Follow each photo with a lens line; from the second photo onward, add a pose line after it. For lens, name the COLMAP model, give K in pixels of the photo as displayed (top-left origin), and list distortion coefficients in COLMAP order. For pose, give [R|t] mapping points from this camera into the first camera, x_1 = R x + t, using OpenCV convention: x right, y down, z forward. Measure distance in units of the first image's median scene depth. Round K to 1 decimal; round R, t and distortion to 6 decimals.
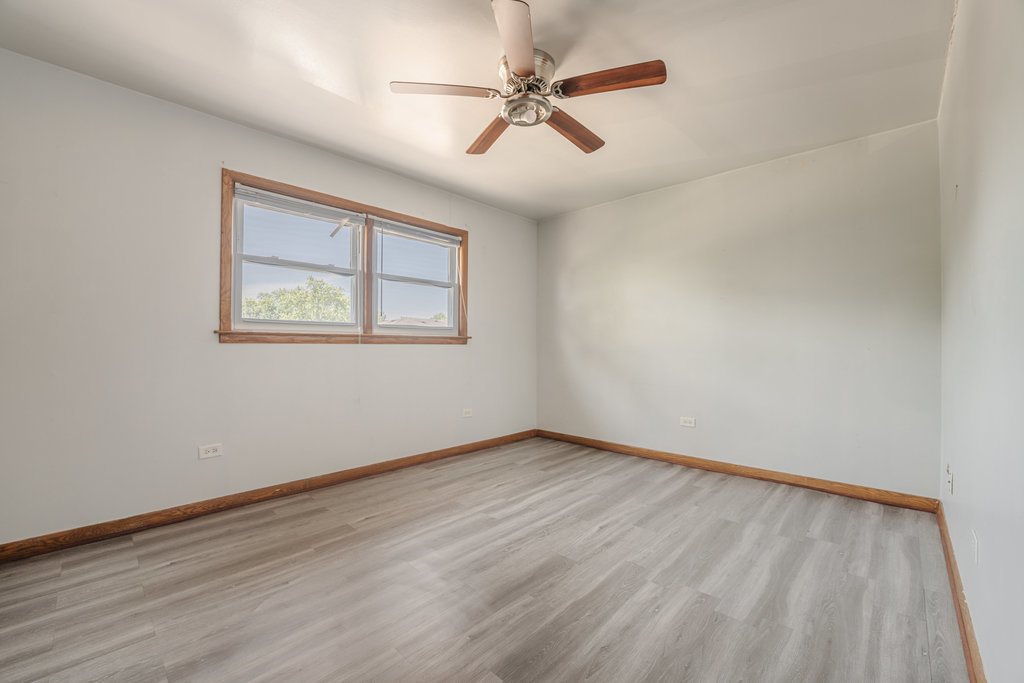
lens RADIAL K [[413.1, 0, 507.9], [0, 413.1, 343.9], [0, 0, 1]] dist [-0.024773, -0.000035]
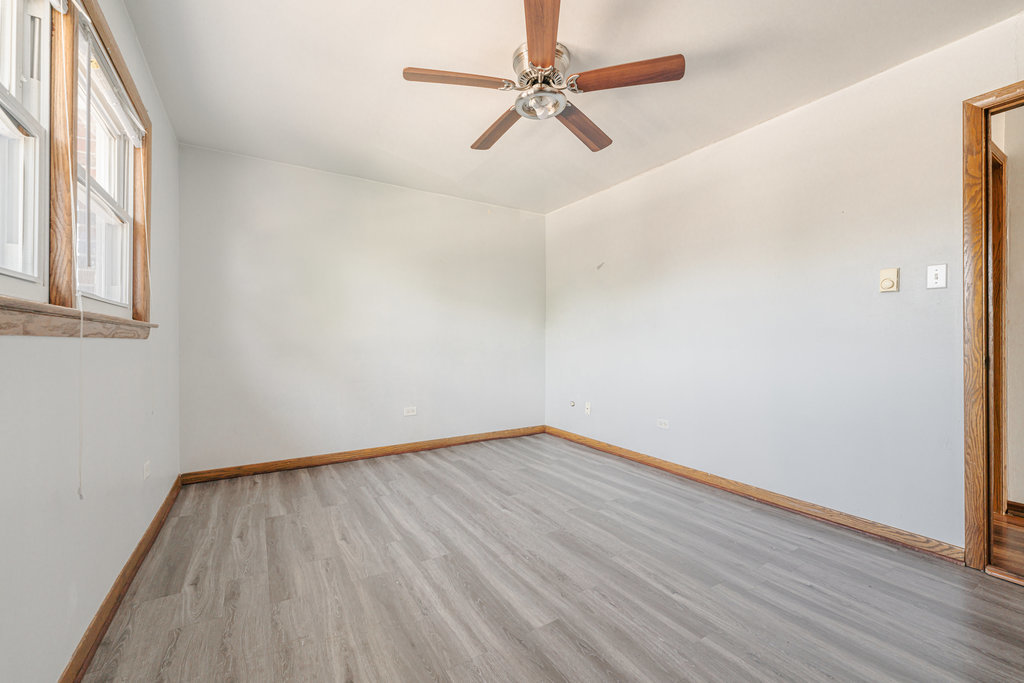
lens RADIAL K [[412.6, 0, 512.0], [0, 412.6, 341.5], [0, 0, 1]] dist [0.001040, 0.000043]
pose [[0.252063, -0.002412, 0.967708, -0.700412], [-0.002630, 0.999991, 0.003178, 0.003596], [-0.967707, -0.003346, 0.252055, 0.604187]]
